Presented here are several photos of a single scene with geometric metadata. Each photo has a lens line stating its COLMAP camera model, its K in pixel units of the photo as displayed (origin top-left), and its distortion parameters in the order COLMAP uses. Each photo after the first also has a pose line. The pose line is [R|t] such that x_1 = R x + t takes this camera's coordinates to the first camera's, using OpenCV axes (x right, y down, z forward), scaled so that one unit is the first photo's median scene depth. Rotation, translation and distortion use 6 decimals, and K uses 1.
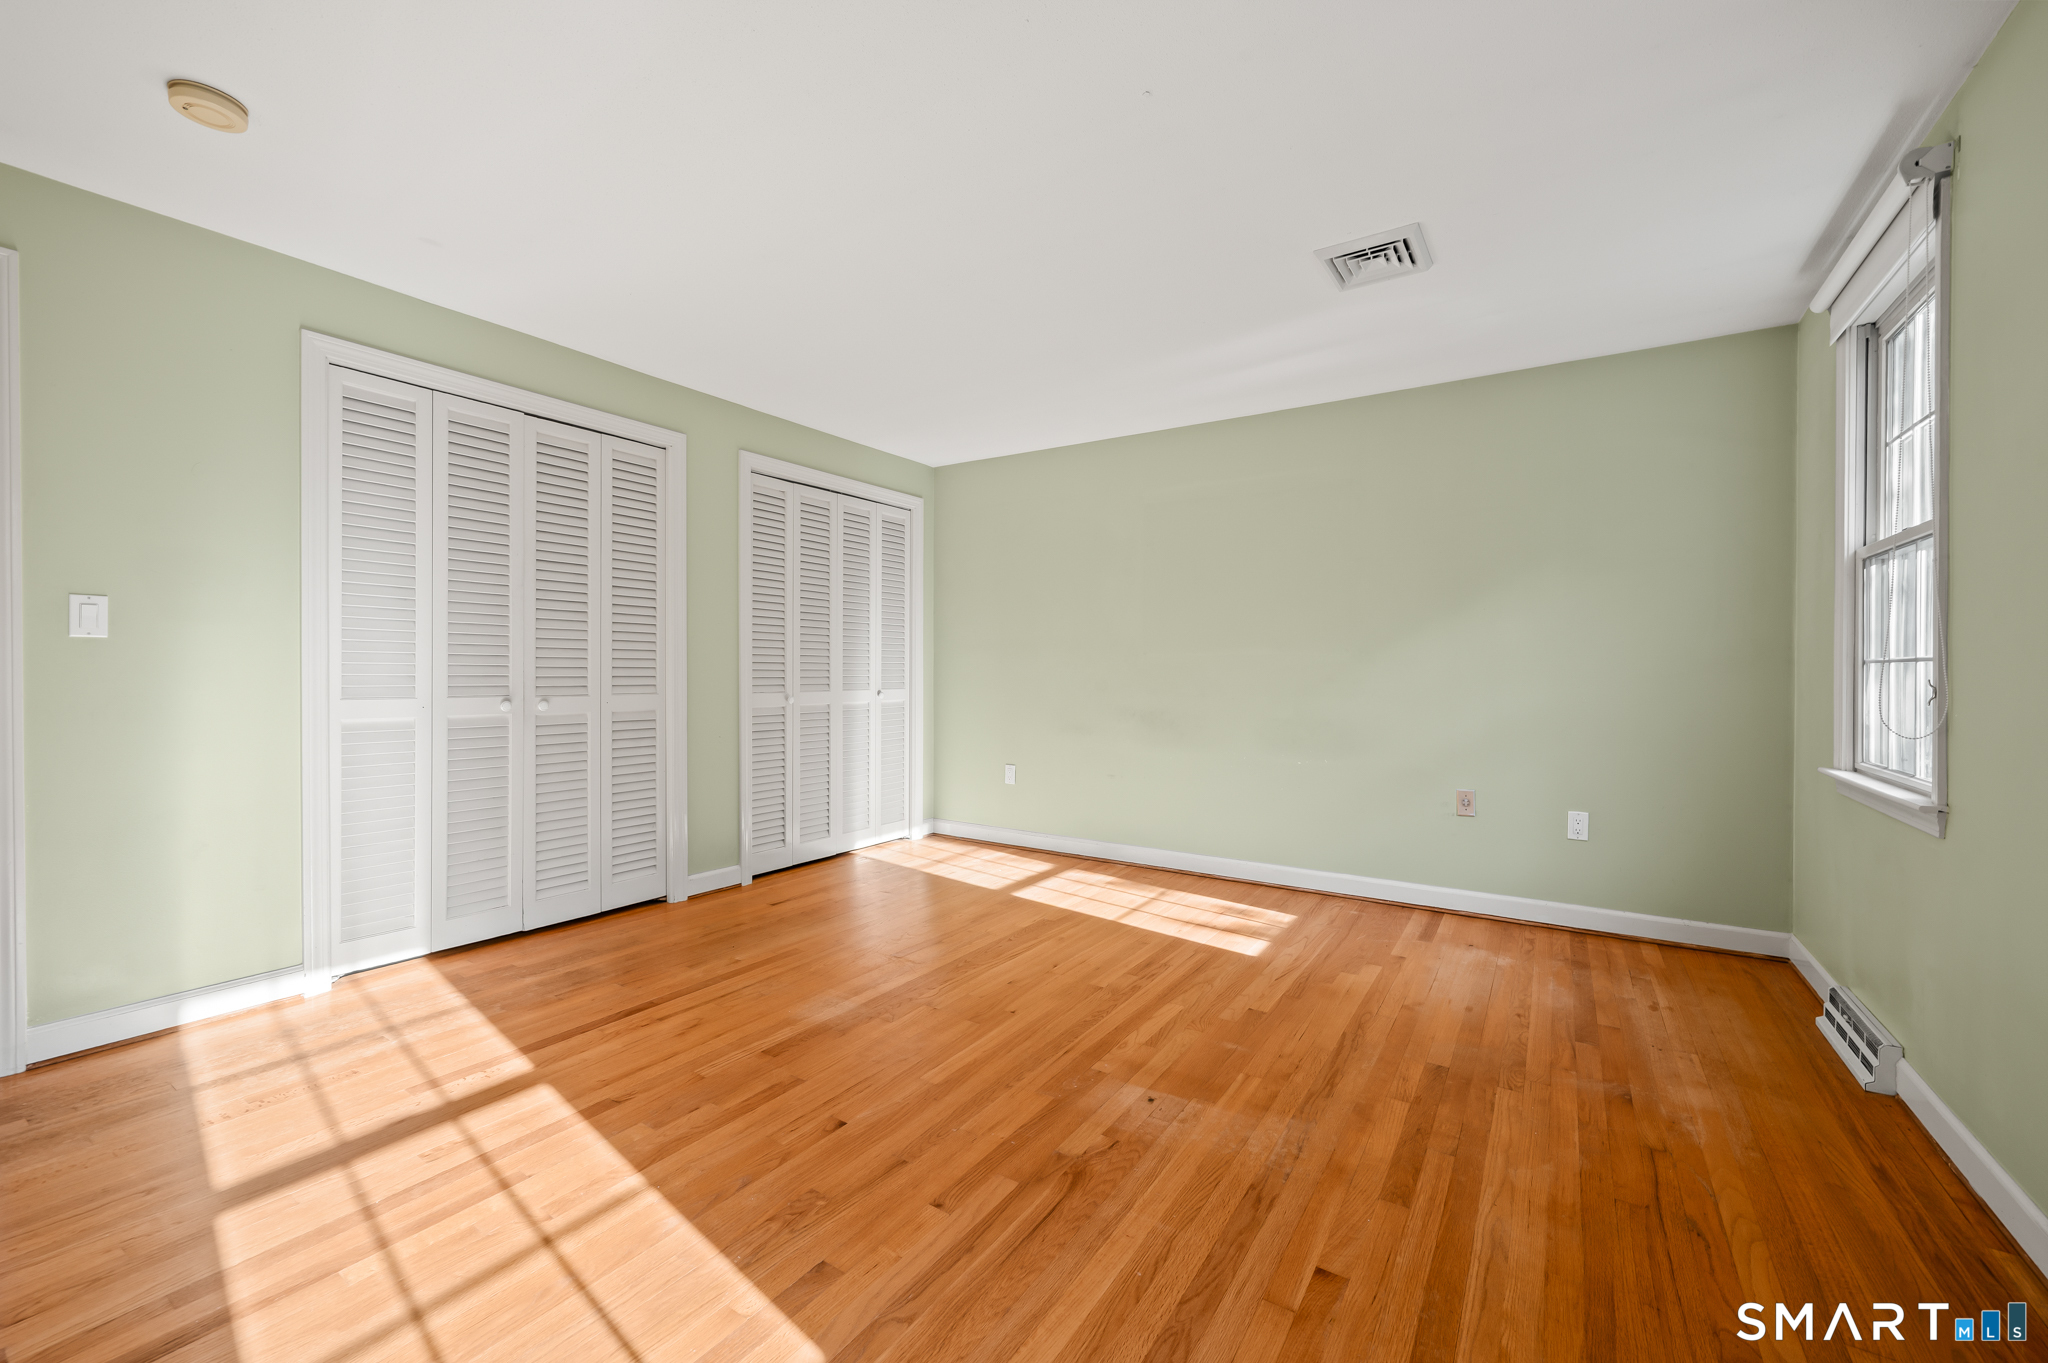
lens RADIAL K [[818.1, 0, 1034.0], [0, 818.1, 680.2], [0, 0, 1]] dist [-0.001462, 0.000181]
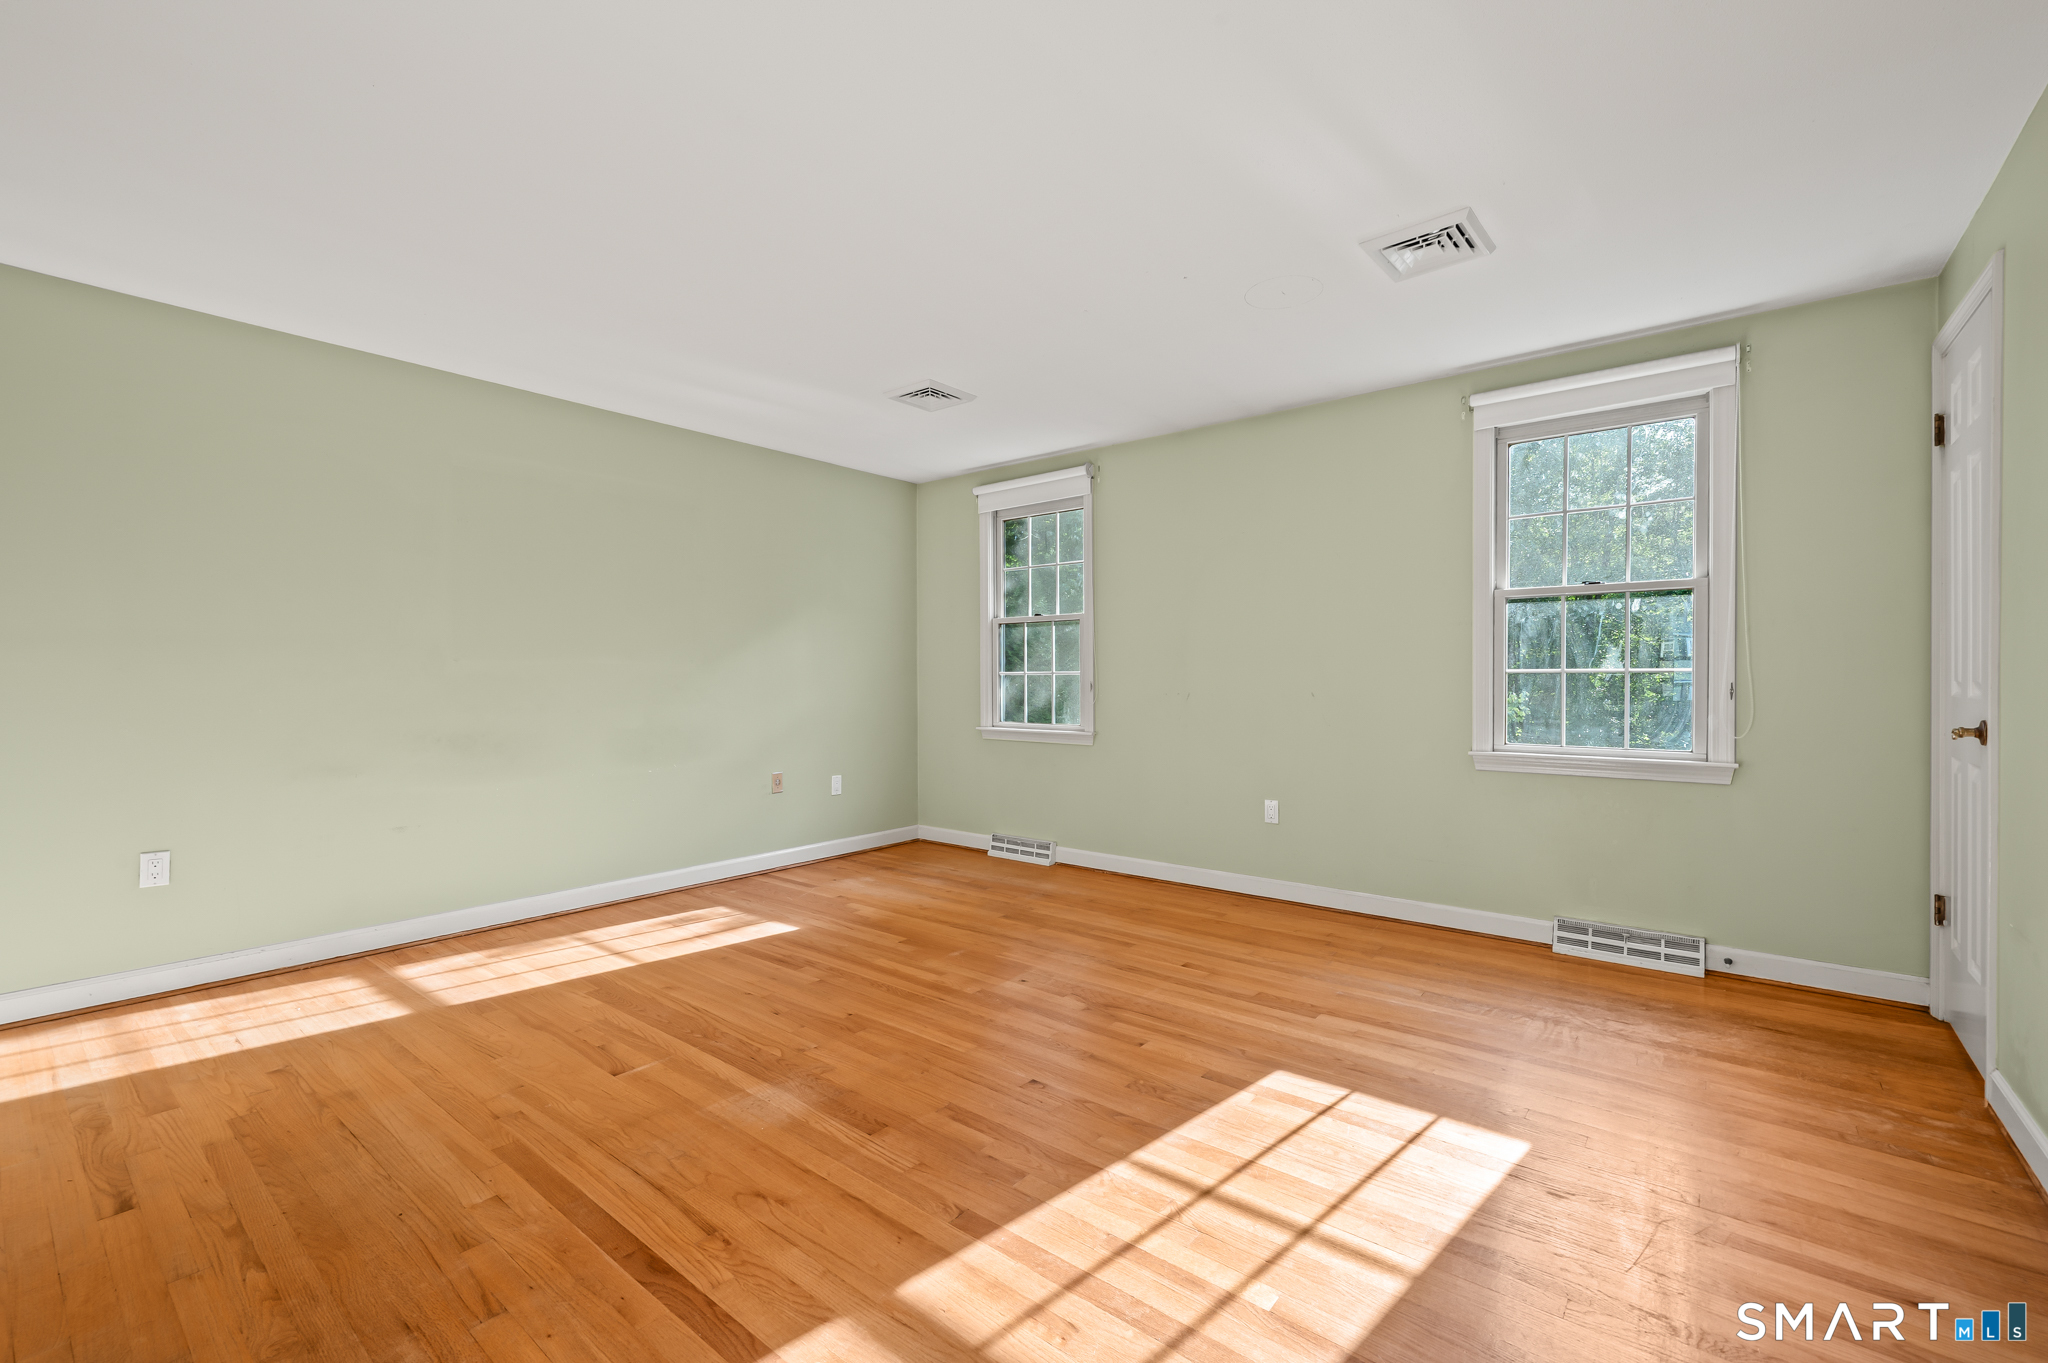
lens RADIAL K [[818.1, 0, 1053.4], [0, 818.1, 690.9], [0, 0, 1]] dist [-0.001462, 0.000181]
pose [[0.109620, -0.021811, 0.993734, -0.844846], [0.019792, 0.999609, 0.019757, -0.010923], [-0.993777, 0.017502, 0.110009, 0.529748]]
